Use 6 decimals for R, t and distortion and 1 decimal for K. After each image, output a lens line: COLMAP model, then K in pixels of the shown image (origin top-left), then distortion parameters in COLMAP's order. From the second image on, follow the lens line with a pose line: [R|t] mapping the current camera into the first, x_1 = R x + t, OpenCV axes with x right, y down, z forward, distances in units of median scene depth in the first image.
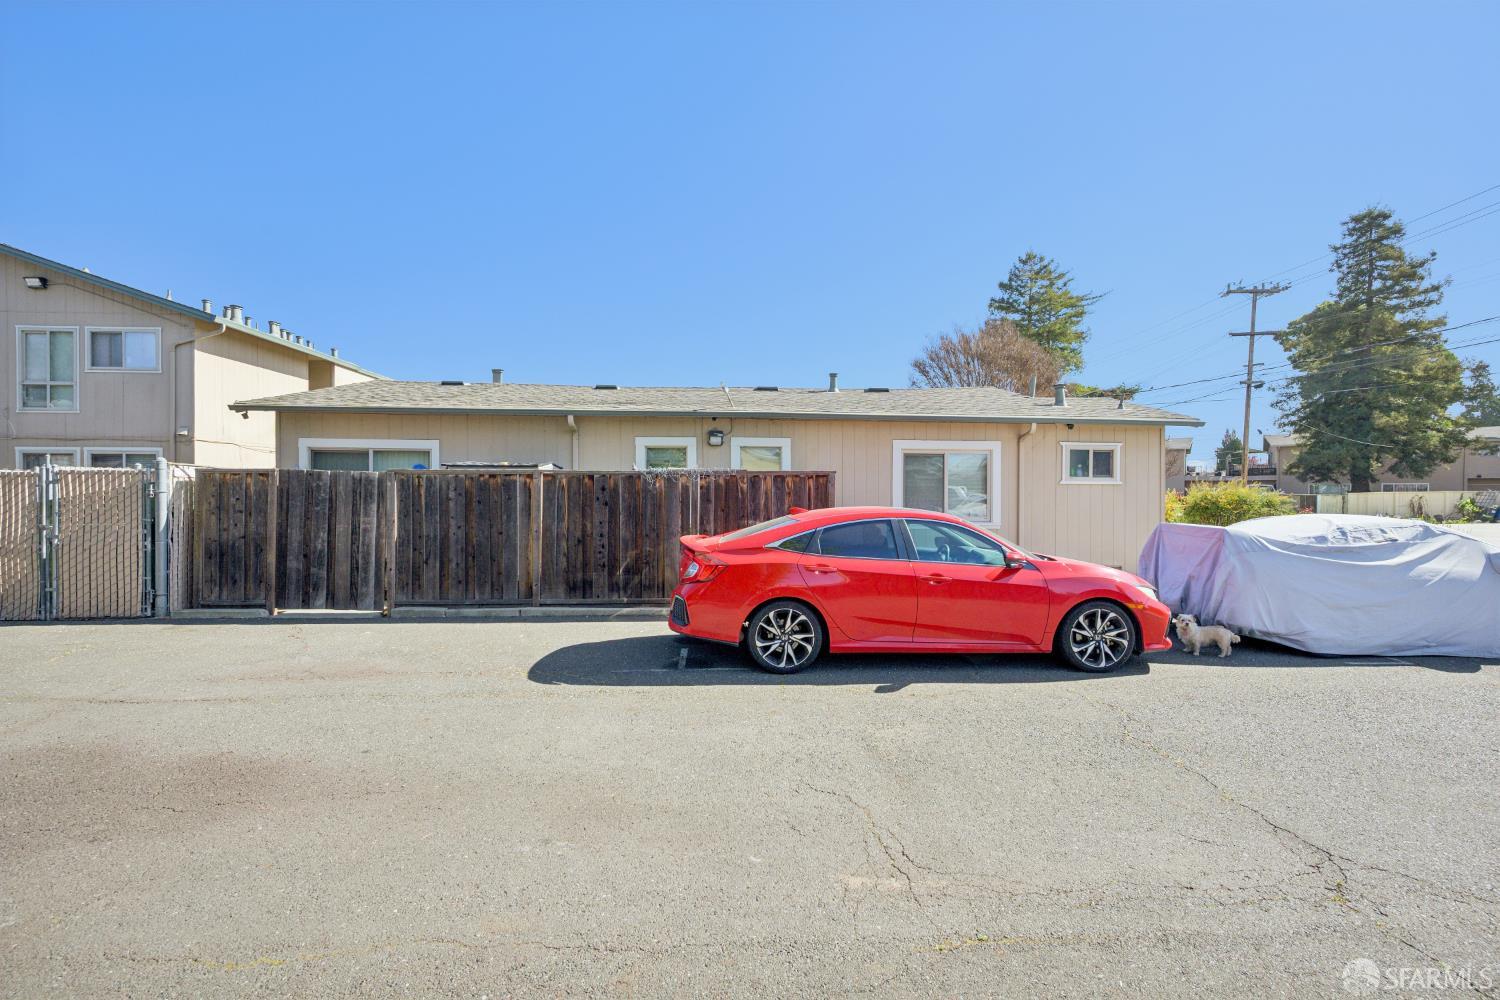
lens RADIAL K [[648.7, 0, 744.8], [0, 648.7, 498.1], [0, 0, 1]] dist [0.000550, -0.000177]
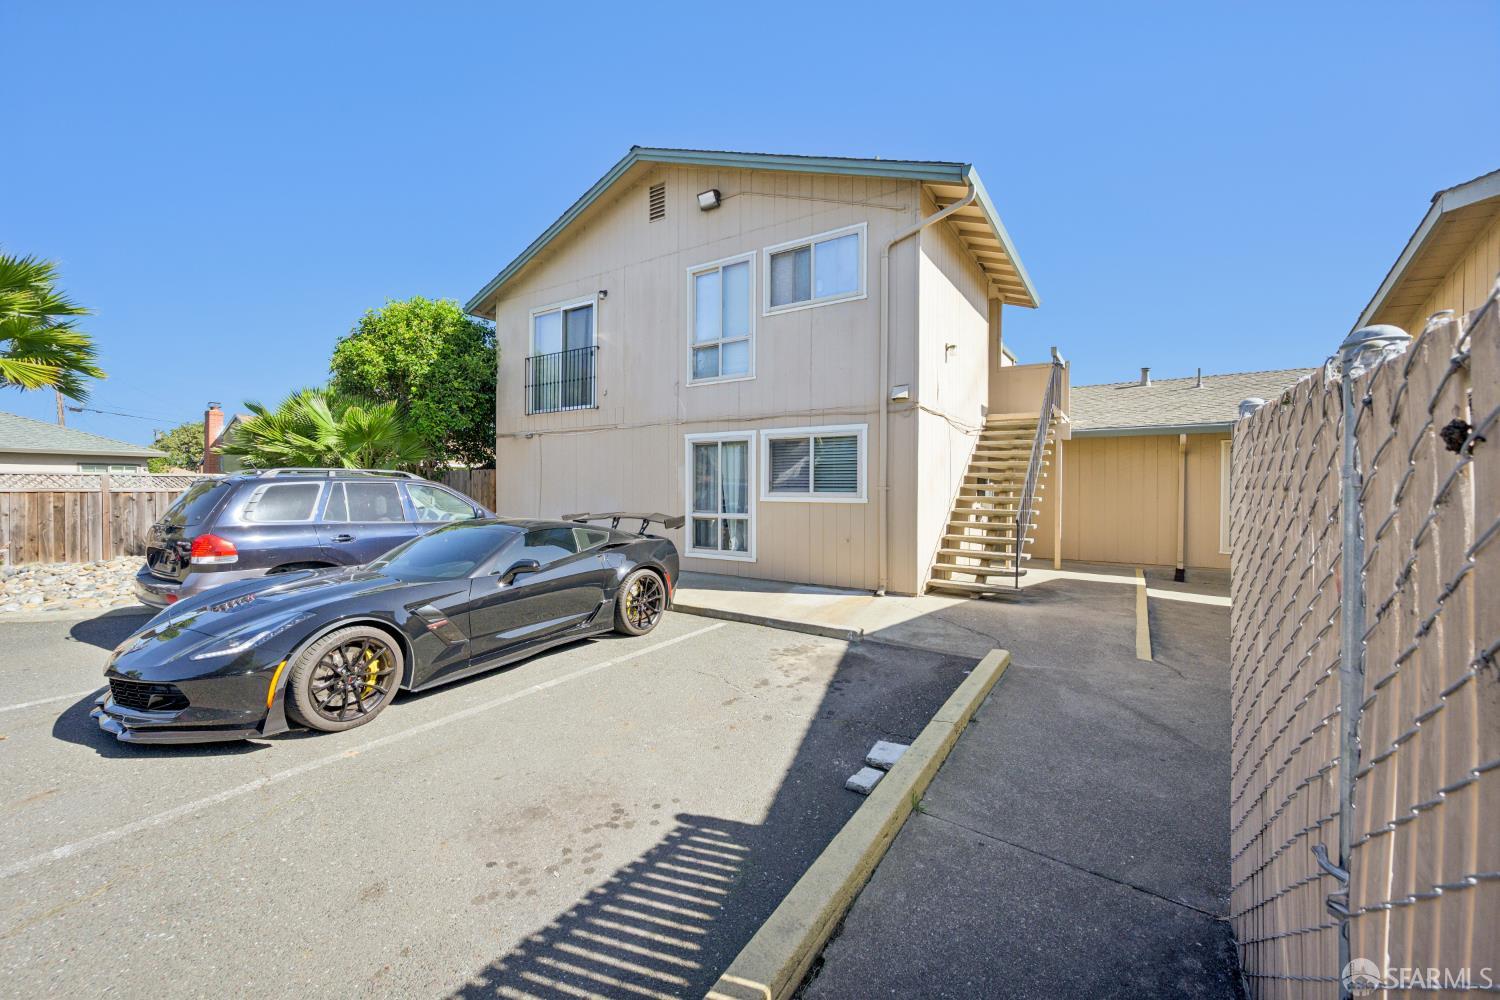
lens RADIAL K [[590.1, 0, 754.1], [0, 590.1, 492.7], [0, 0, 1]] dist [-0.001528, 0.000055]
pose [[0.808211, 0.004625, -0.588875, -0.905364], [-0.007295, 0.999971, -0.002158, -0.017019], [0.588848, 0.006040, 0.808221, 0.688360]]
